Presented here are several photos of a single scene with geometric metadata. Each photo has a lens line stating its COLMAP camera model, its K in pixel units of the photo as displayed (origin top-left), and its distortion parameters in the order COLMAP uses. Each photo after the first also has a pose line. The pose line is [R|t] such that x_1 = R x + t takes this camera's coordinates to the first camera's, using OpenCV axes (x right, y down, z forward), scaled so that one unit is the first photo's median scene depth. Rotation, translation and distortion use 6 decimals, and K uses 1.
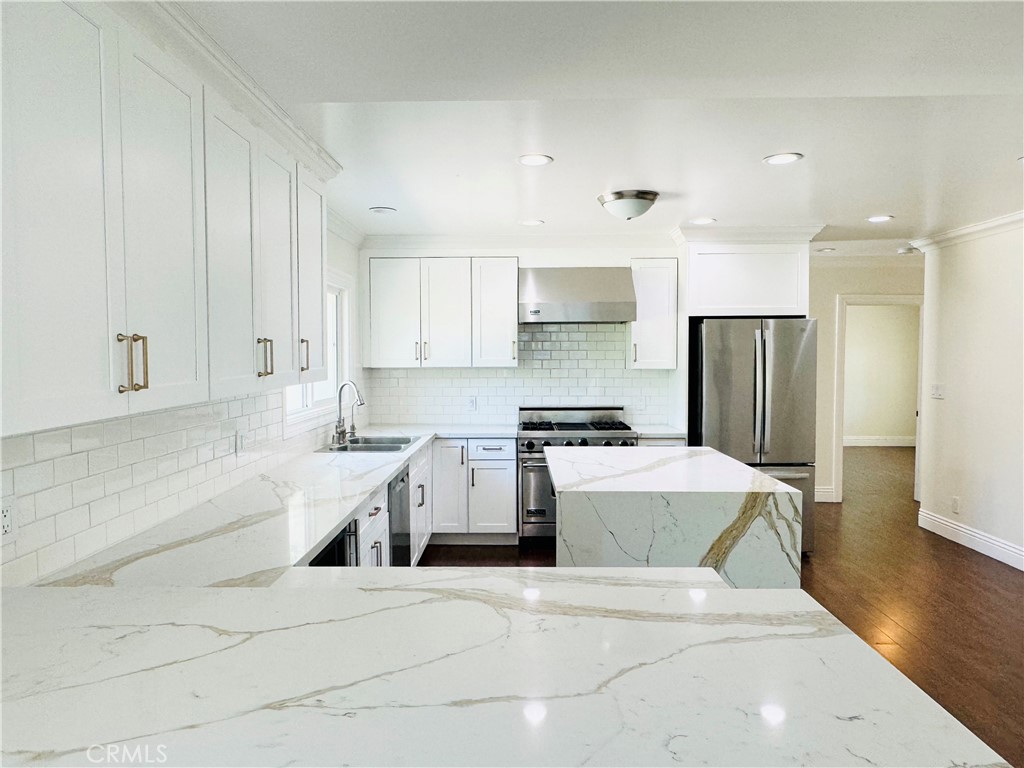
lens RADIAL K [[686.5, 0, 519.6], [0, 686.5, 386.6], [0, 0, 1]] dist [0.016665, -0.000289]
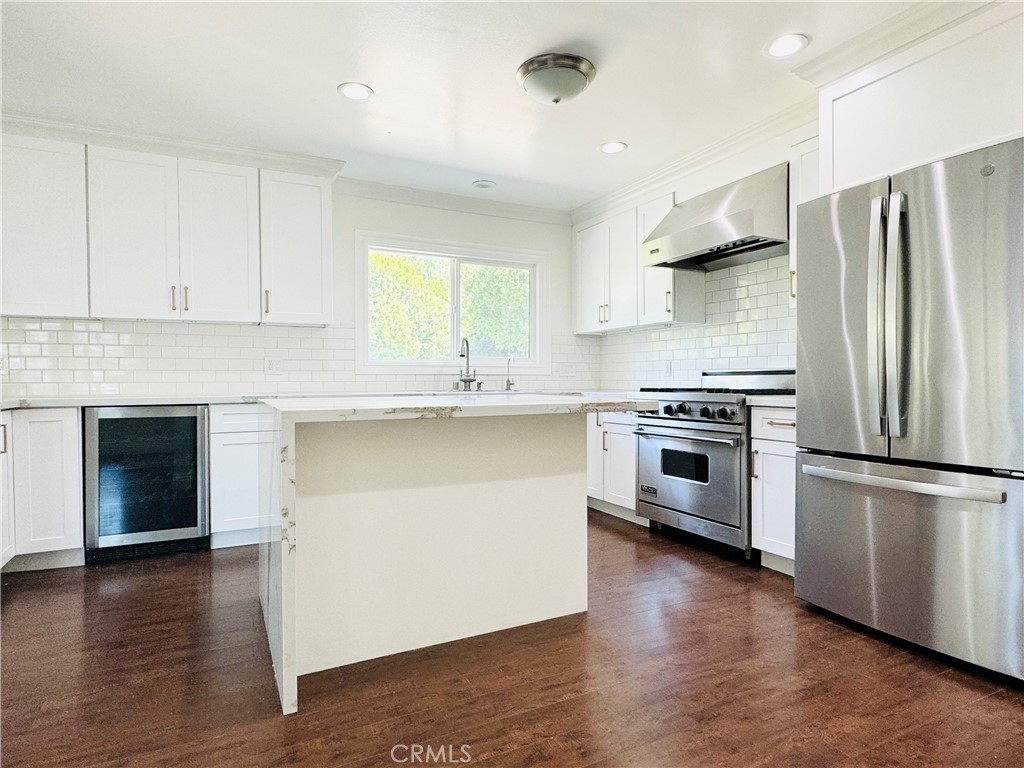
lens RADIAL K [[585.4, 0, 545.9], [0, 585.4, 382.8], [0, 0, 1]] dist [-0.016758, -0.000548]
pose [[0.477636, -0.000071, -0.878558, 0.601412], [-0.036240, 0.999147, -0.019784, 0.072975], [0.877810, 0.041288, 0.477226, 0.560302]]
